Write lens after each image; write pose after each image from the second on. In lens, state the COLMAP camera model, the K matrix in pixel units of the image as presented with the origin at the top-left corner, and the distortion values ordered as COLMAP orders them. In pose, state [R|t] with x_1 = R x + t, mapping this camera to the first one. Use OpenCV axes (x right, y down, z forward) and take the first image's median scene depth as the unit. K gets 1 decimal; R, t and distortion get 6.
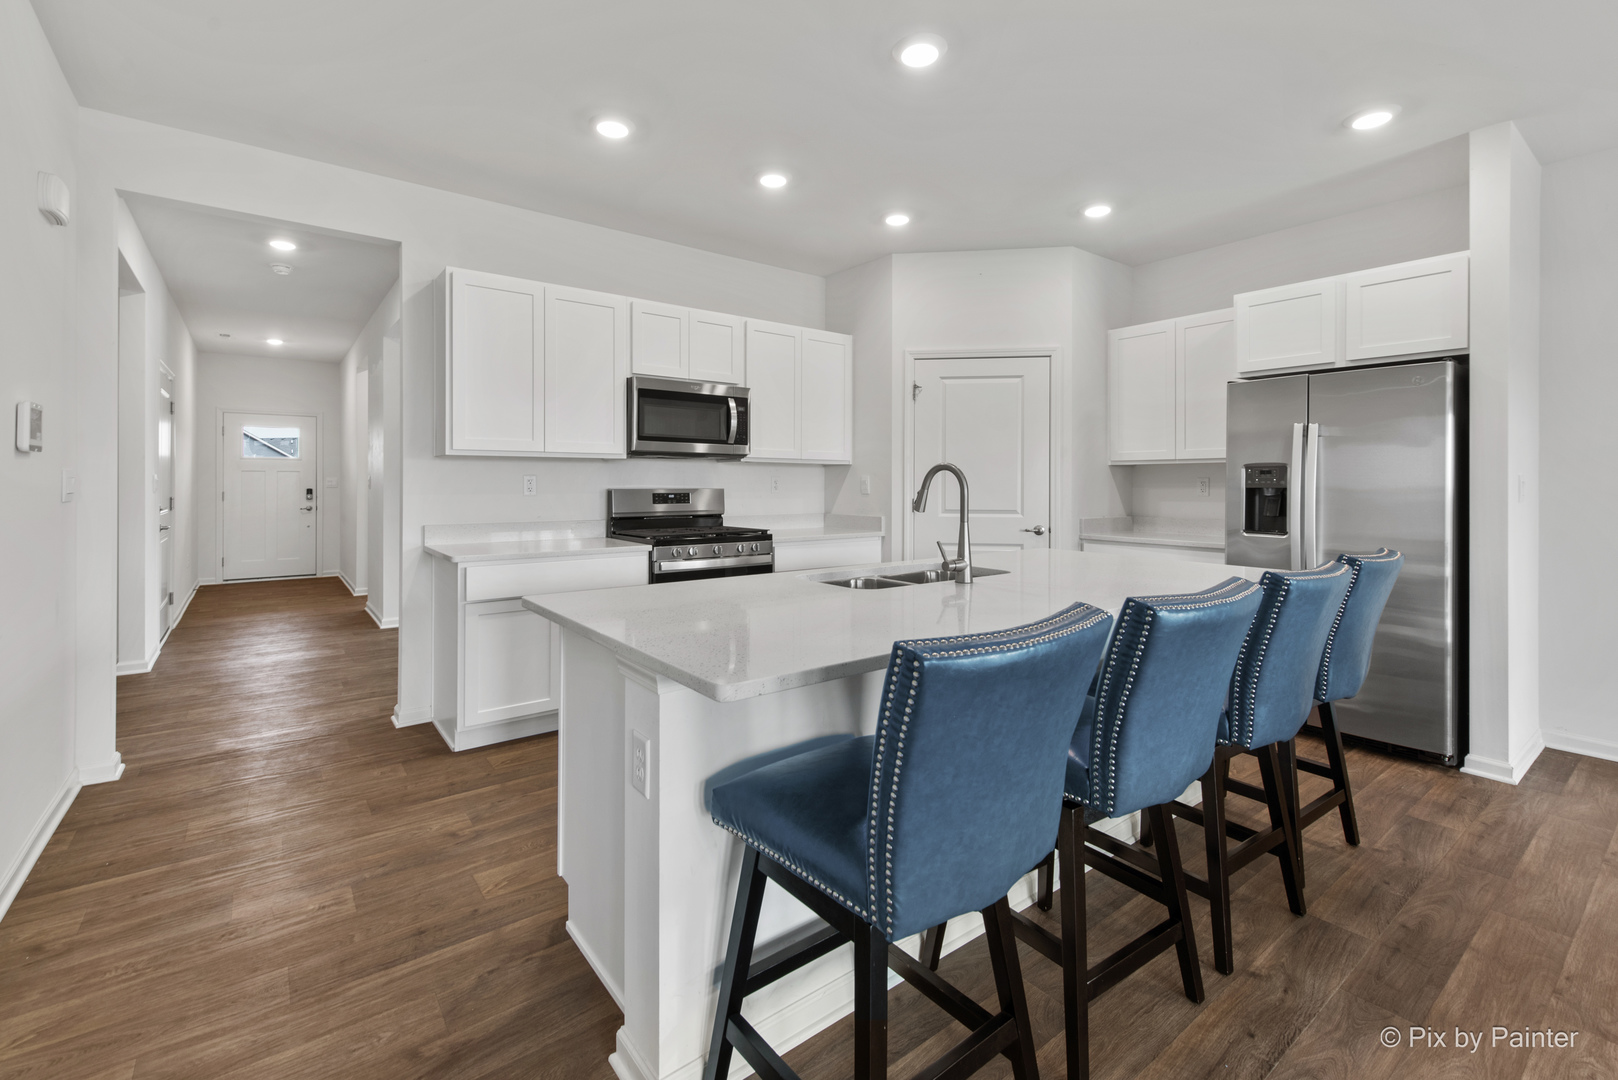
lens RADIAL K [[701.5, 0, 812.3], [0, 701.5, 498.6], [0, 0, 1]] dist [0.003660, 0.000244]
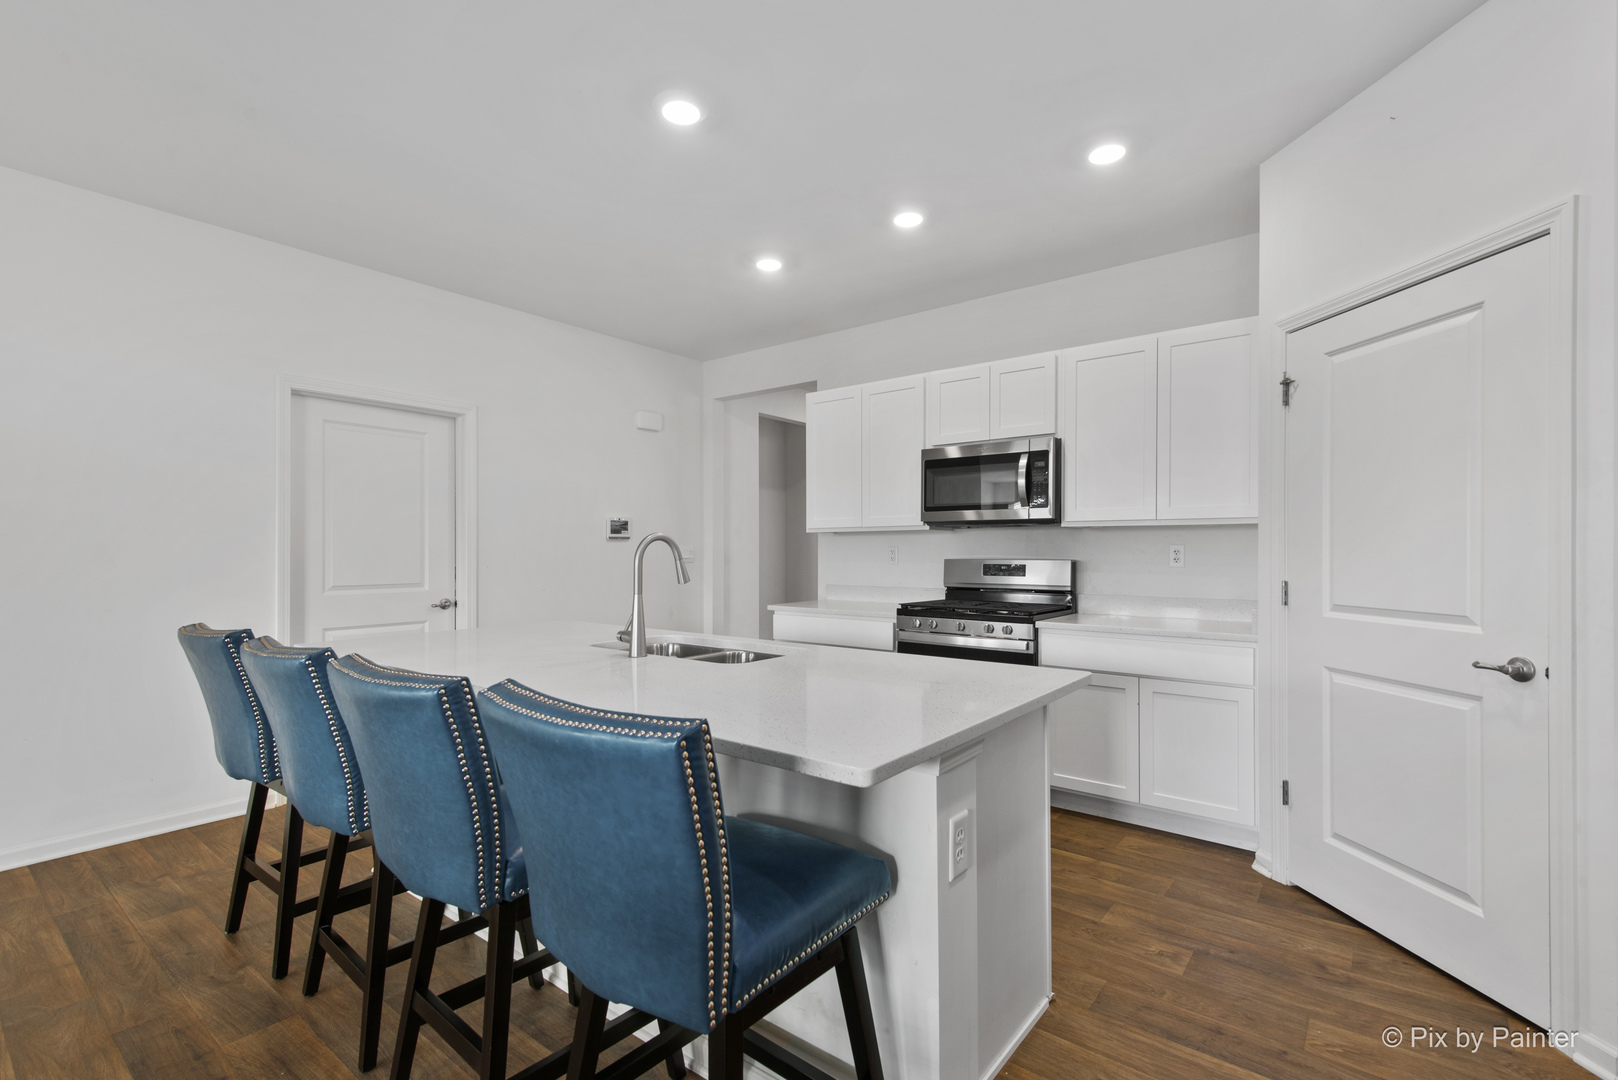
lens RADIAL K [[736.3, 0, 806.1], [0, 736.3, 544.2], [0, 0, 1]] dist [0.006006, 0.000105]
pose [[0.241830, -0.011523, -0.970250, 0.629572], [-0.021335, 0.999625, -0.017189, -0.010873], [0.970084, 0.024858, 0.241493, 0.485636]]
